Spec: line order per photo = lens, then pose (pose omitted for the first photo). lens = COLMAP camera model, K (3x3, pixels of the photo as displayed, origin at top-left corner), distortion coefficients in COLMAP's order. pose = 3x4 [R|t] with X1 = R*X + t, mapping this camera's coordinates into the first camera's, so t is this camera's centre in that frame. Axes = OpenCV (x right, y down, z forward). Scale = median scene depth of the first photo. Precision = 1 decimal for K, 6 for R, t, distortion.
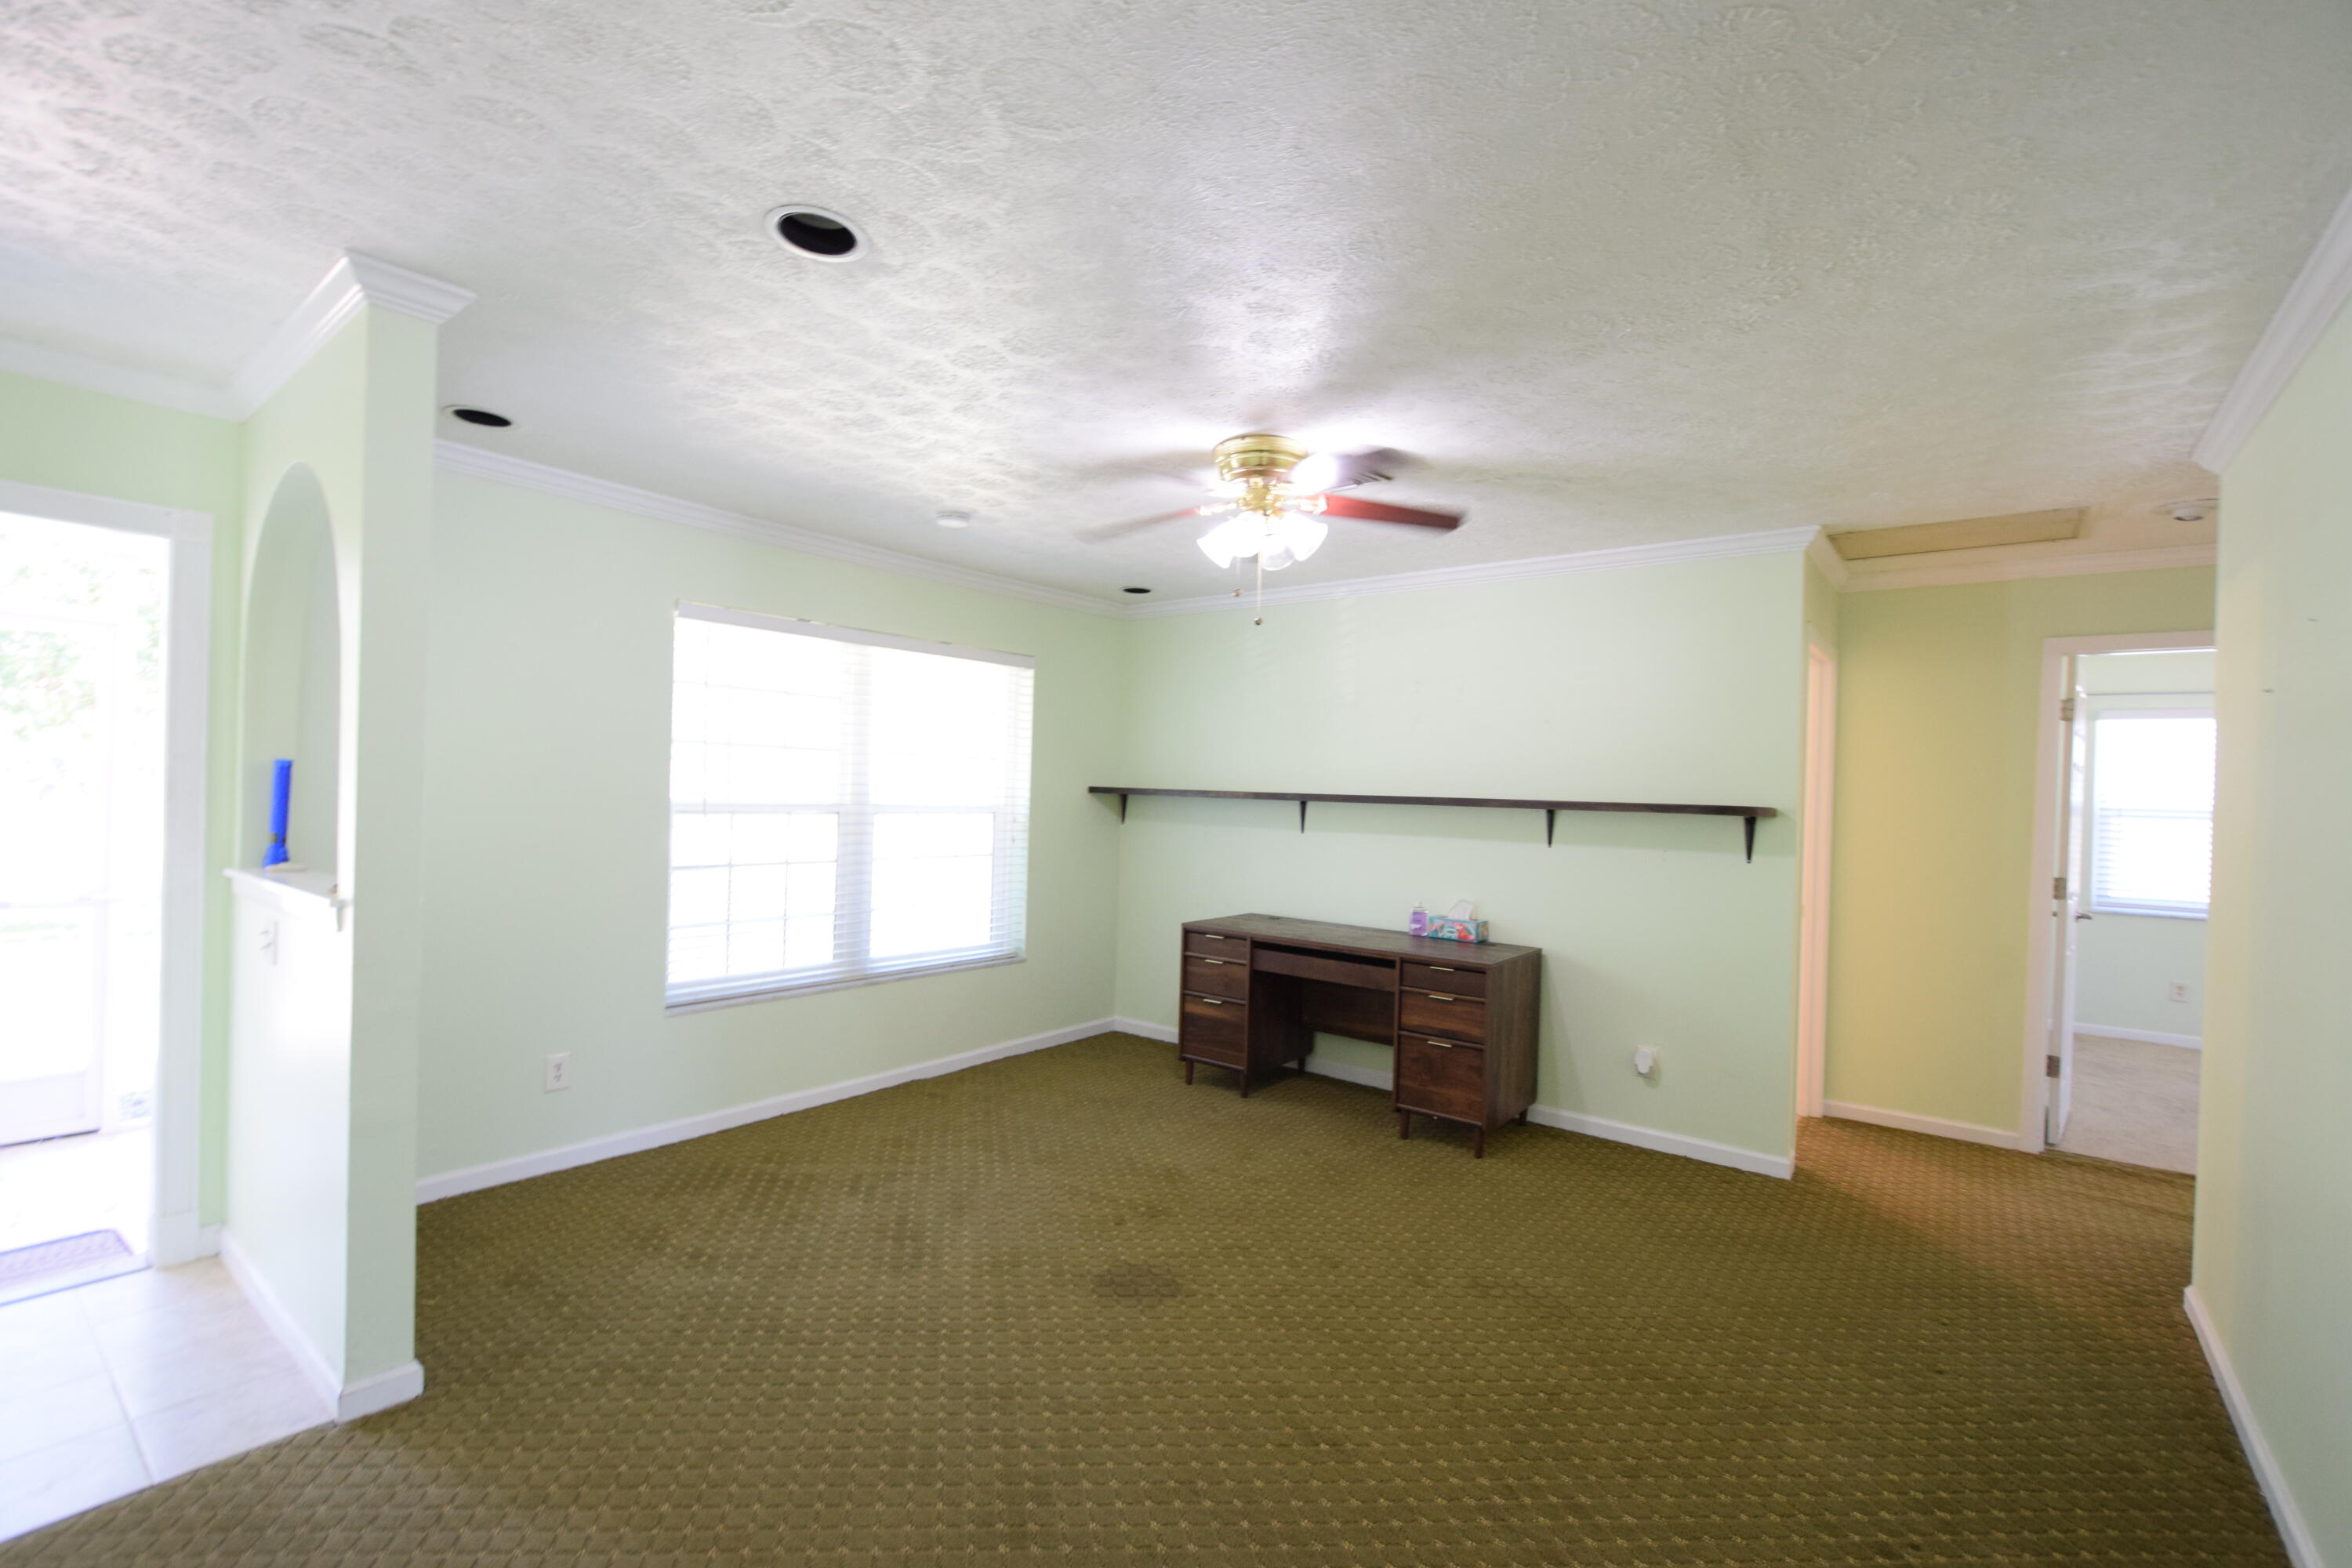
lens RADIAL K [[1022.7, 0, 1186.9], [0, 1022.7, 791.7], [0, 0, 1]] dist [0.009039, -0.006861]
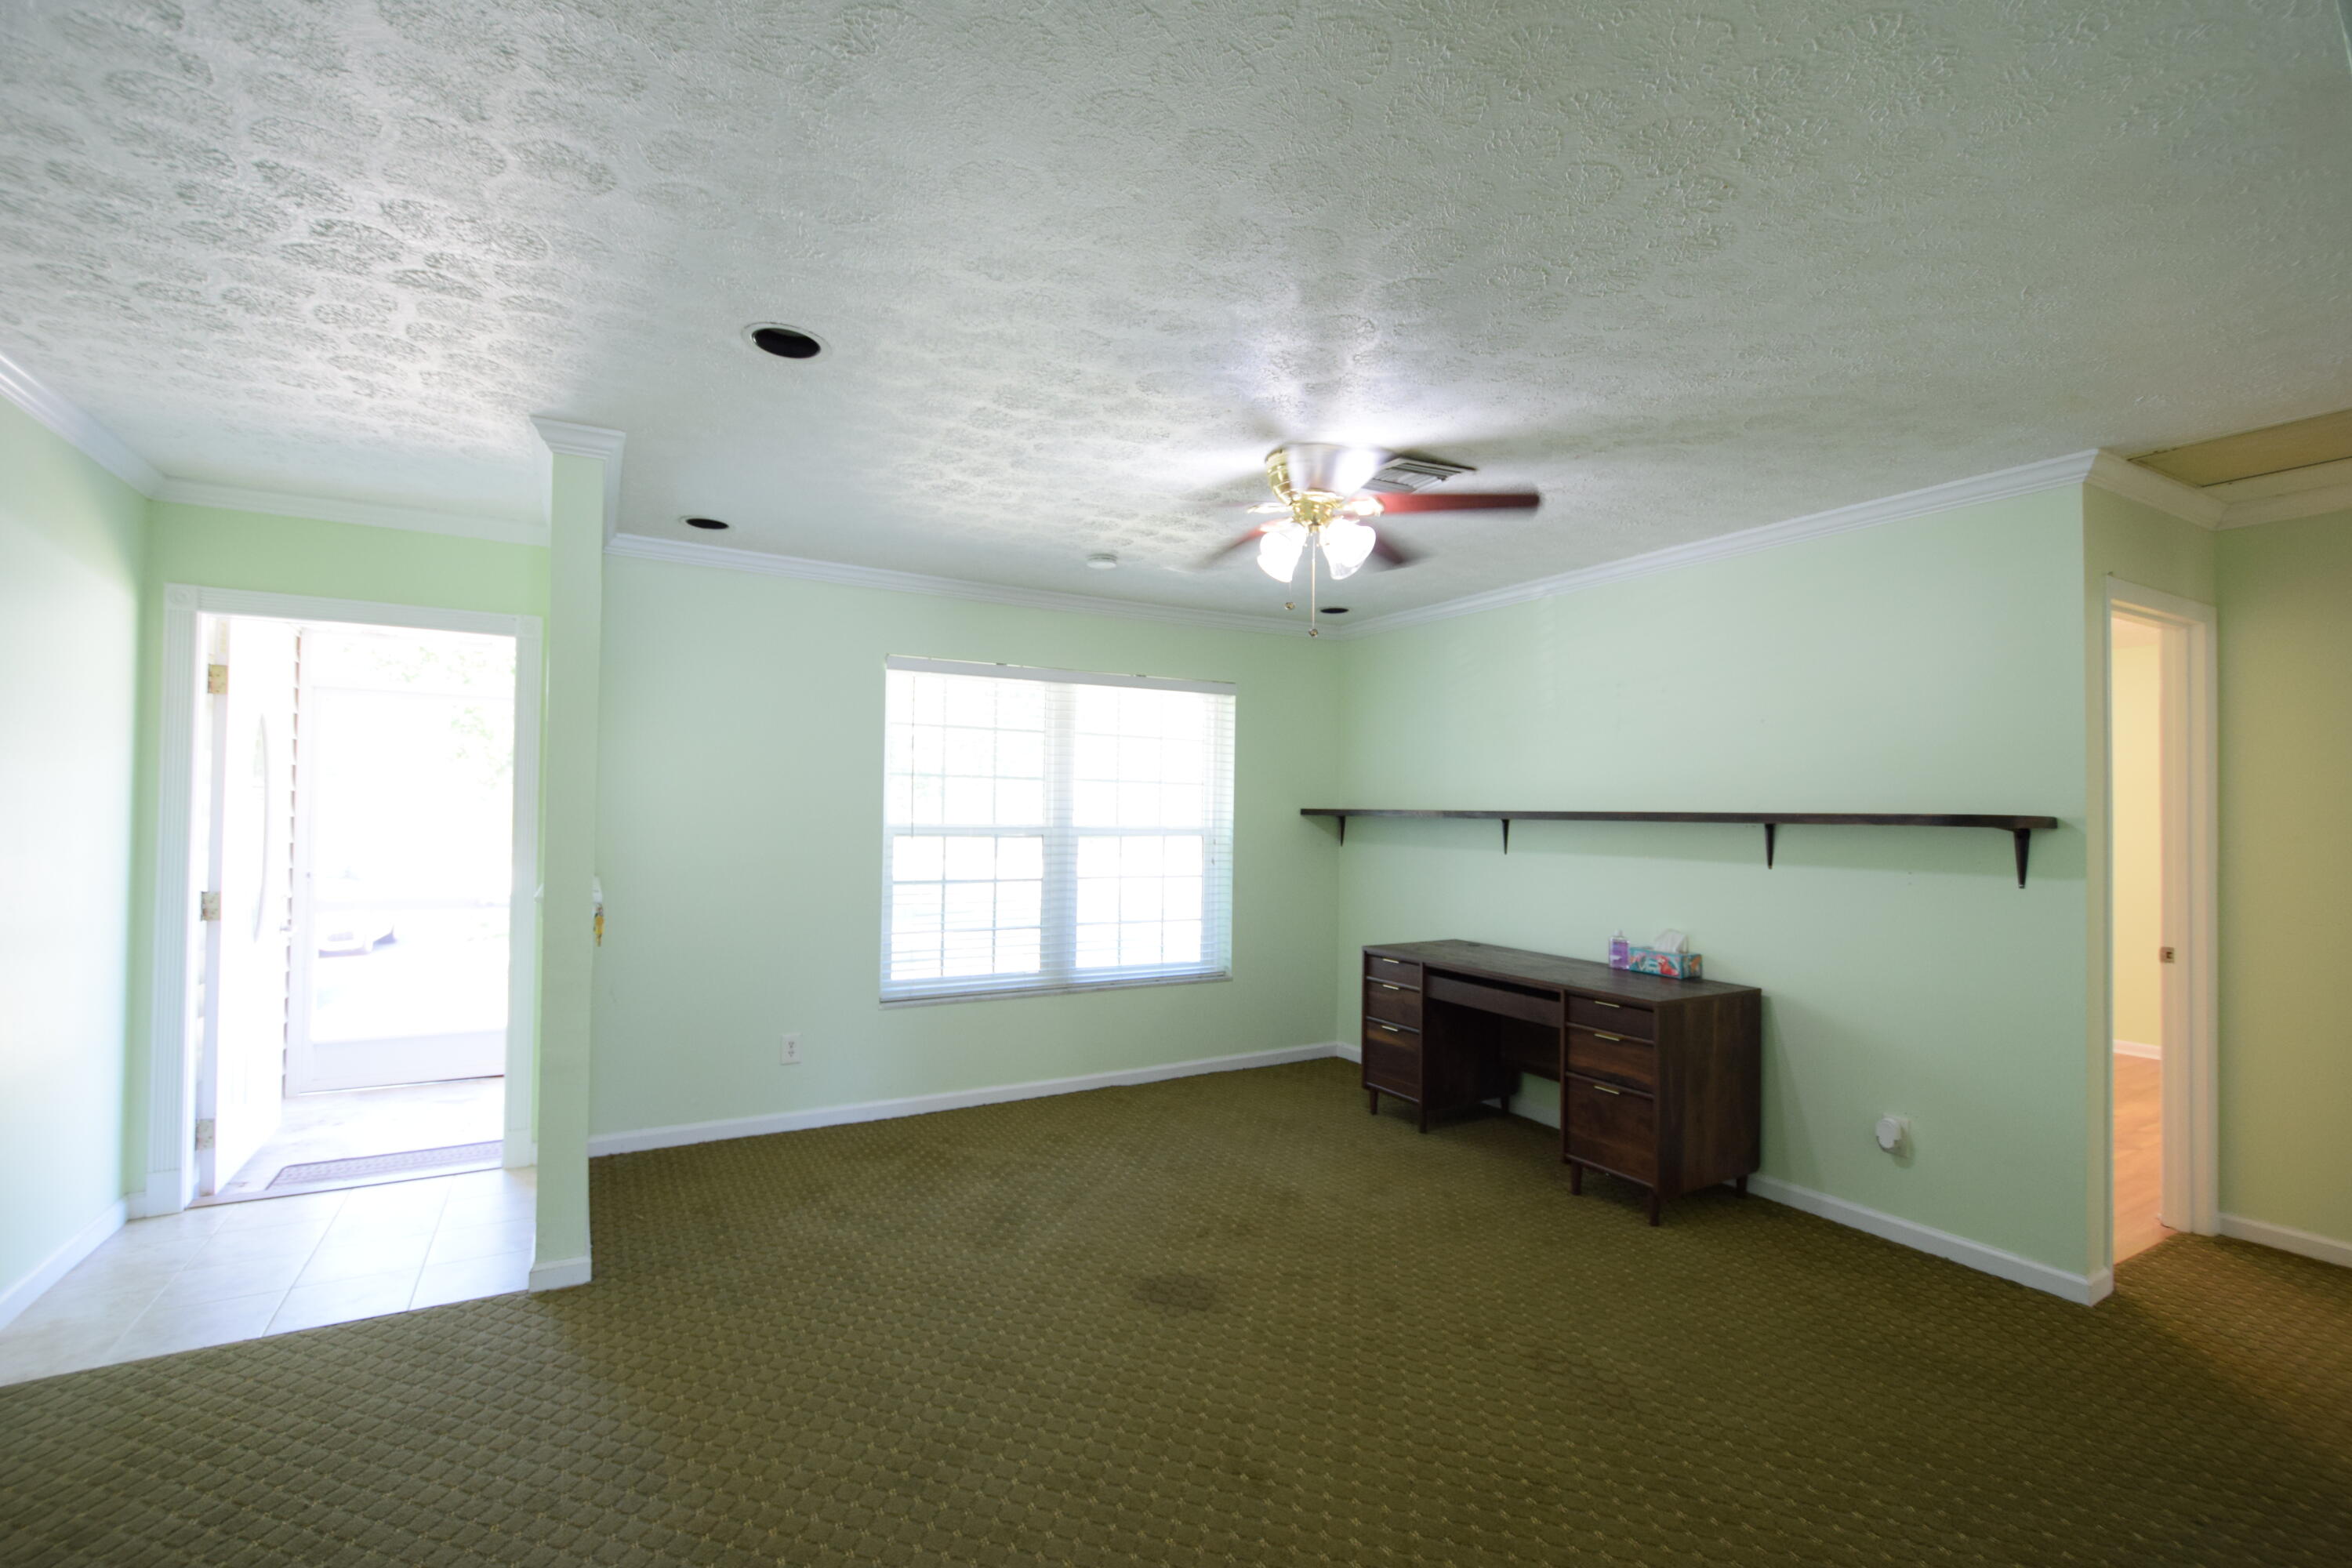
lens RADIAL K [[1022.7, 0, 1186.9], [0, 1022.7, 791.7], [0, 0, 1]] dist [0.009039, -0.006861]
pose [[0.928213, -0.024096, -0.371268, 0.226066], [0.013371, 0.999416, -0.031435, 0.010836], [0.371809, 0.024214, 0.927994, 0.033426]]
